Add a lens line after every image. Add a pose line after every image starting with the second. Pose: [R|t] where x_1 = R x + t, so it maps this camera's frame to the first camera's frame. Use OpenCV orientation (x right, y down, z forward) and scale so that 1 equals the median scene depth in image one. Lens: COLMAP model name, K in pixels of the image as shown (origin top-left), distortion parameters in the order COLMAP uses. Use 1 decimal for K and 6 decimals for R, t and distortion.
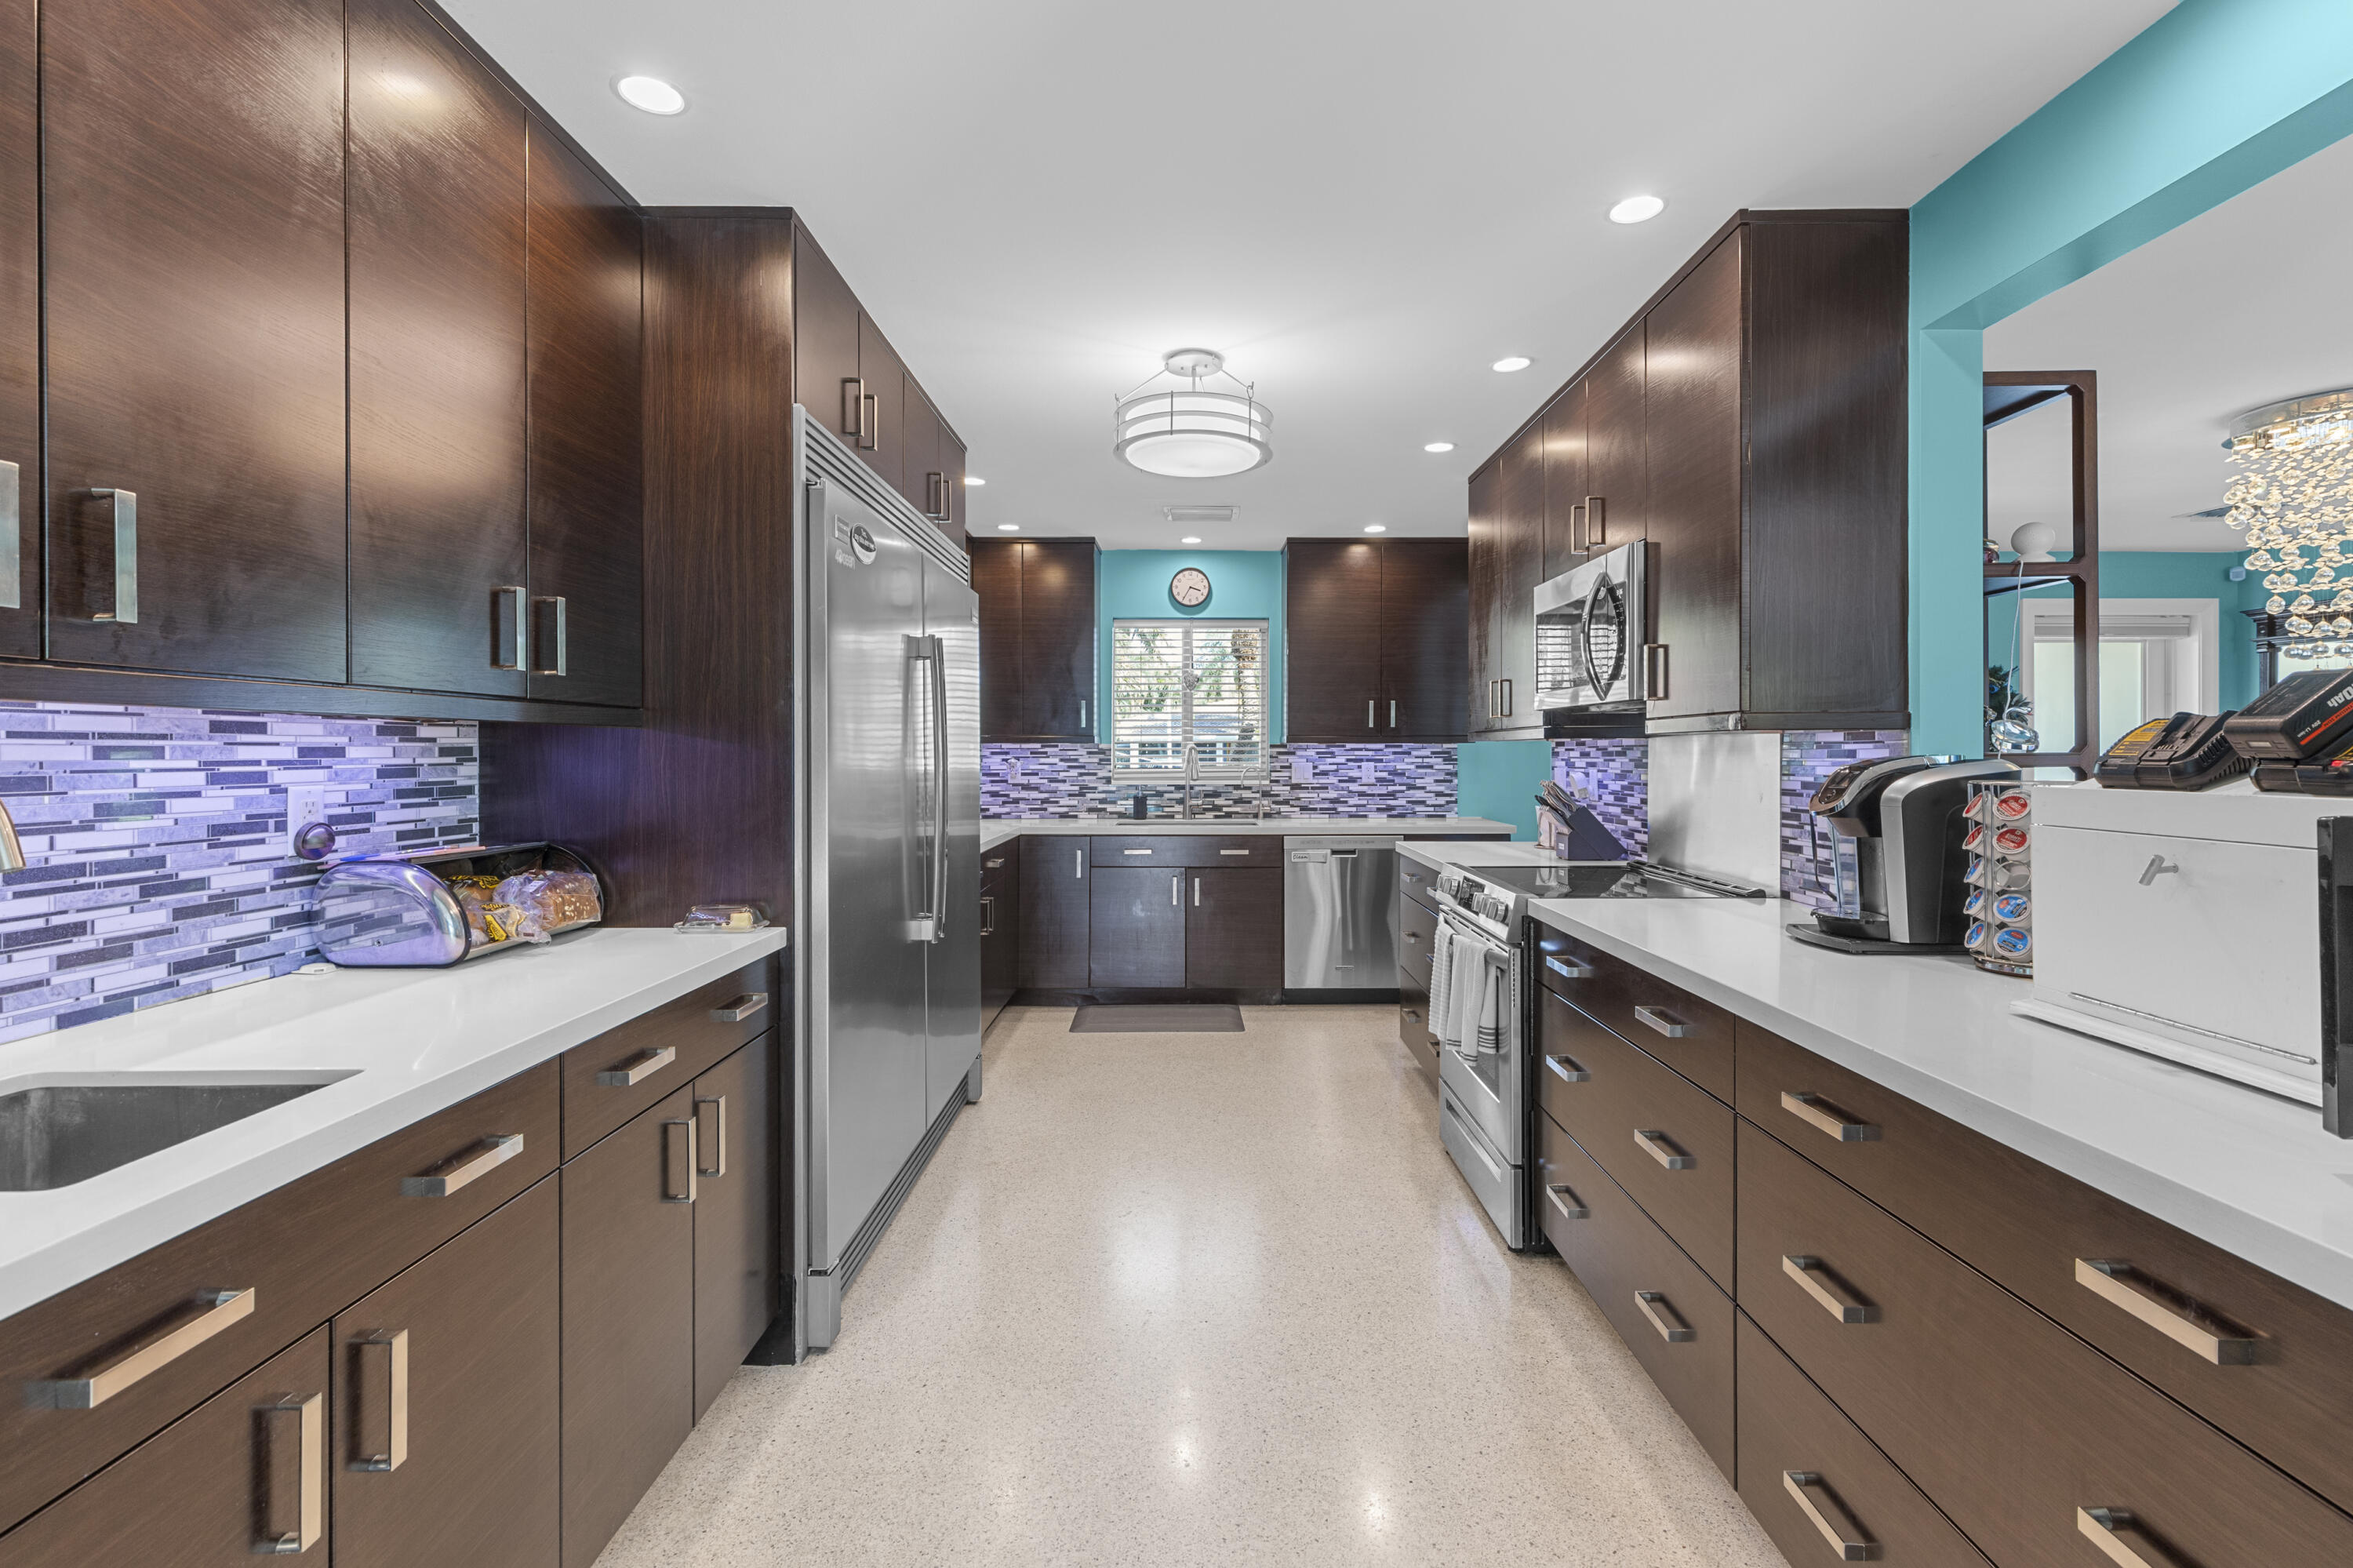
lens RADIAL K [[1053.5, 0, 1182.4], [0, 1053.5, 762.6], [0, 0, 1]] dist [0.007357, -0.002234]
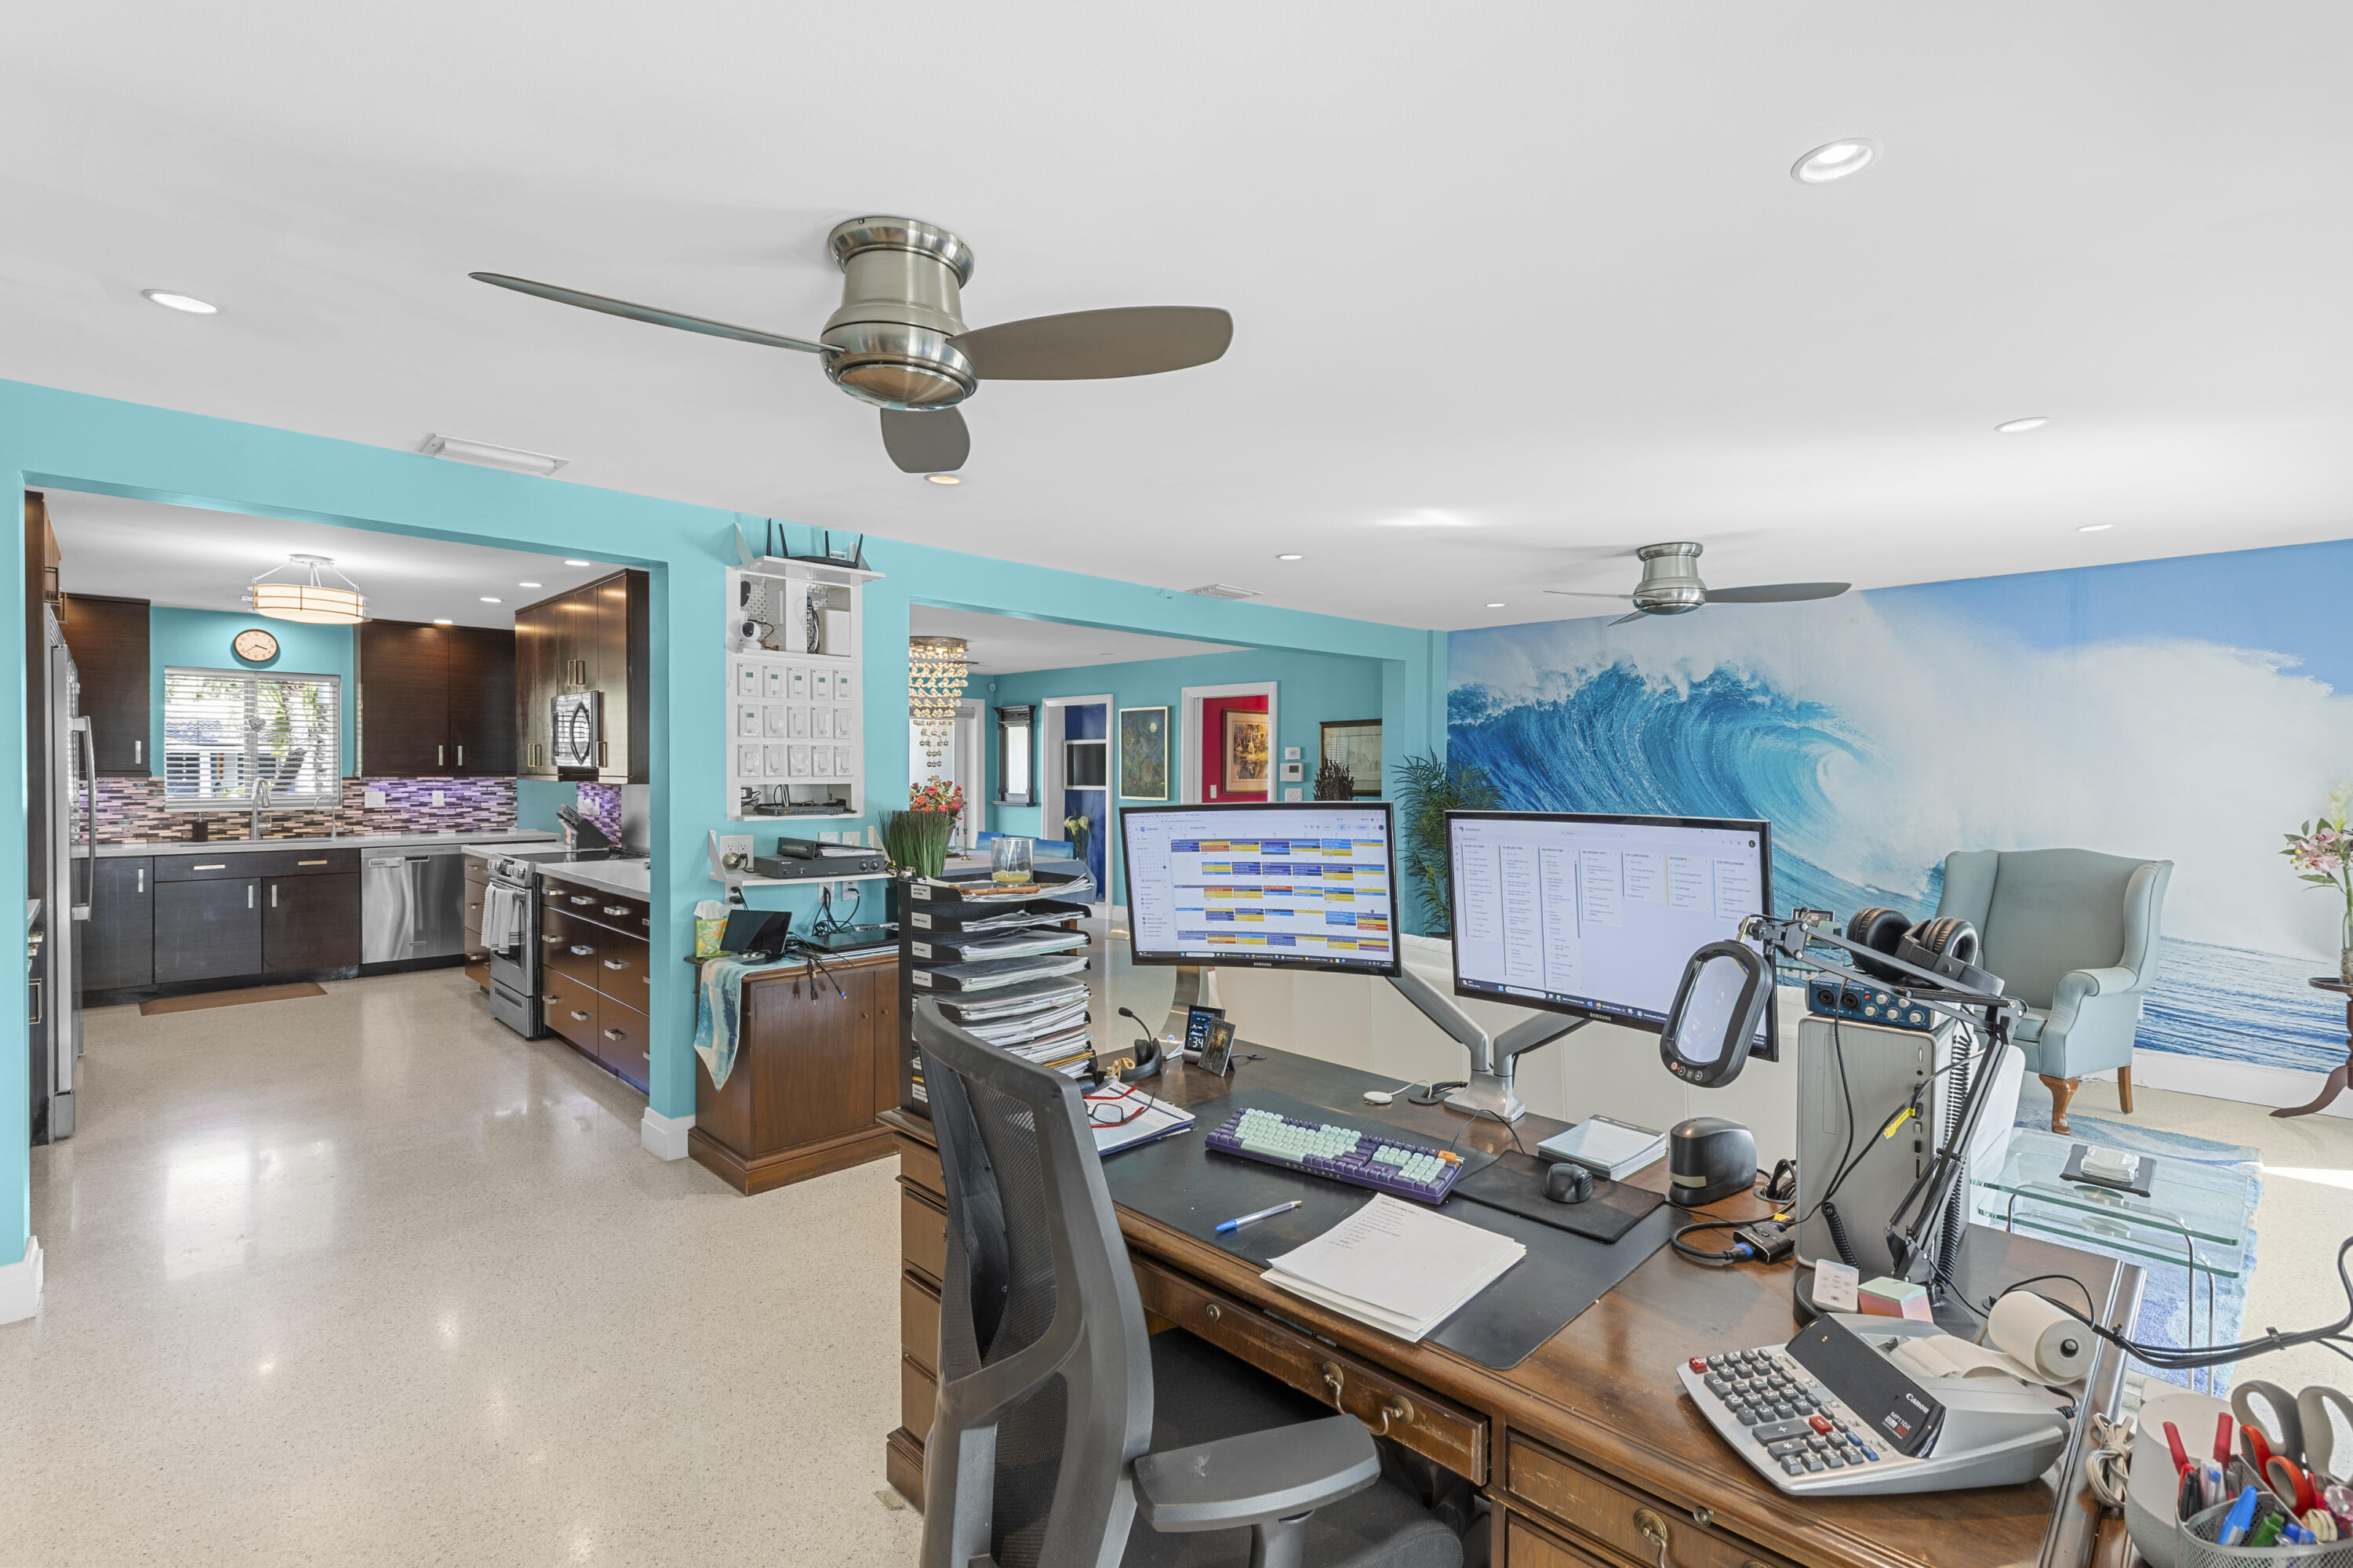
lens RADIAL K [[1053.5, 0, 1194.0], [0, 1053.5, 785.2], [0, 0, 1]] dist [0.007357, -0.002234]
pose [[0.698617, -0.006501, 0.715466, -0.114940], [0.000614, 0.999964, 0.008486, -0.018891], [-0.715496, -0.005489, 0.698596, -0.633349]]
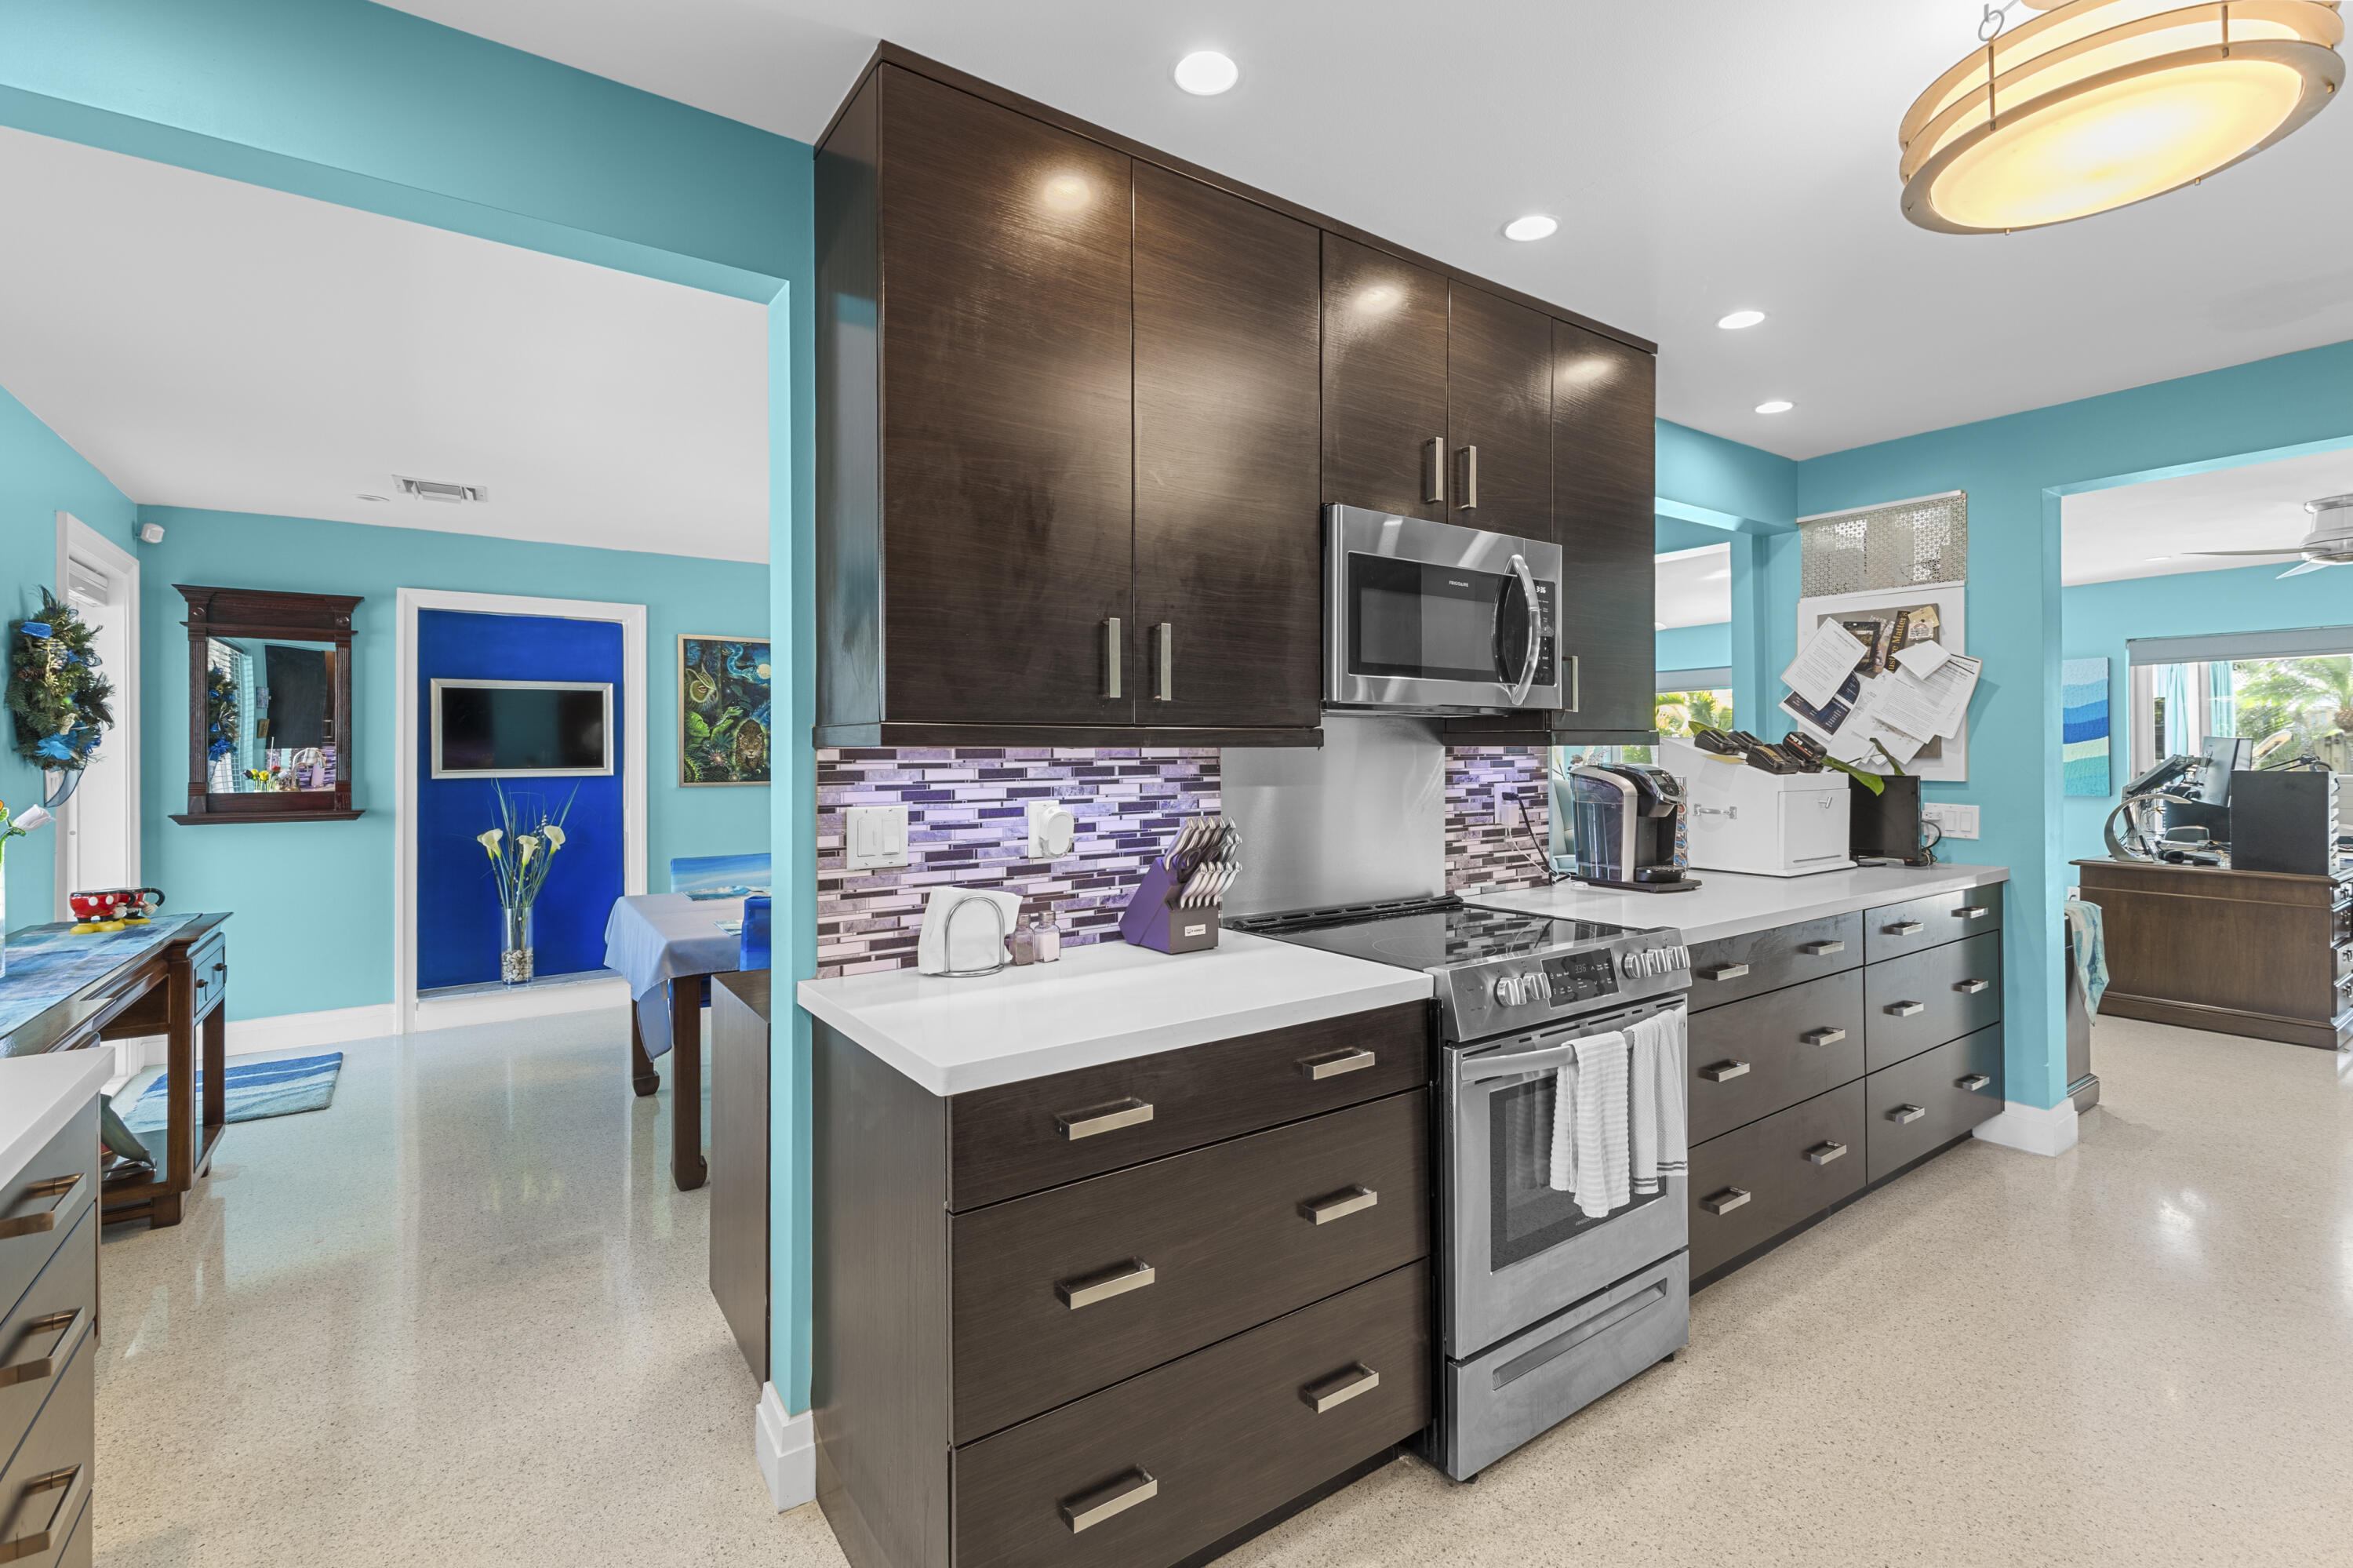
lens RADIAL K [[1053.5, 0, 1201.9], [0, 1053.5, 746.8], [0, 0, 1]] dist [0.007357, -0.002234]
pose [[-0.593025, 0.019296, 0.804953, -0.073331], [0.019737, 0.999761, -0.009425, -0.010370], [-0.804942, 0.010298, -0.593264, 0.876798]]
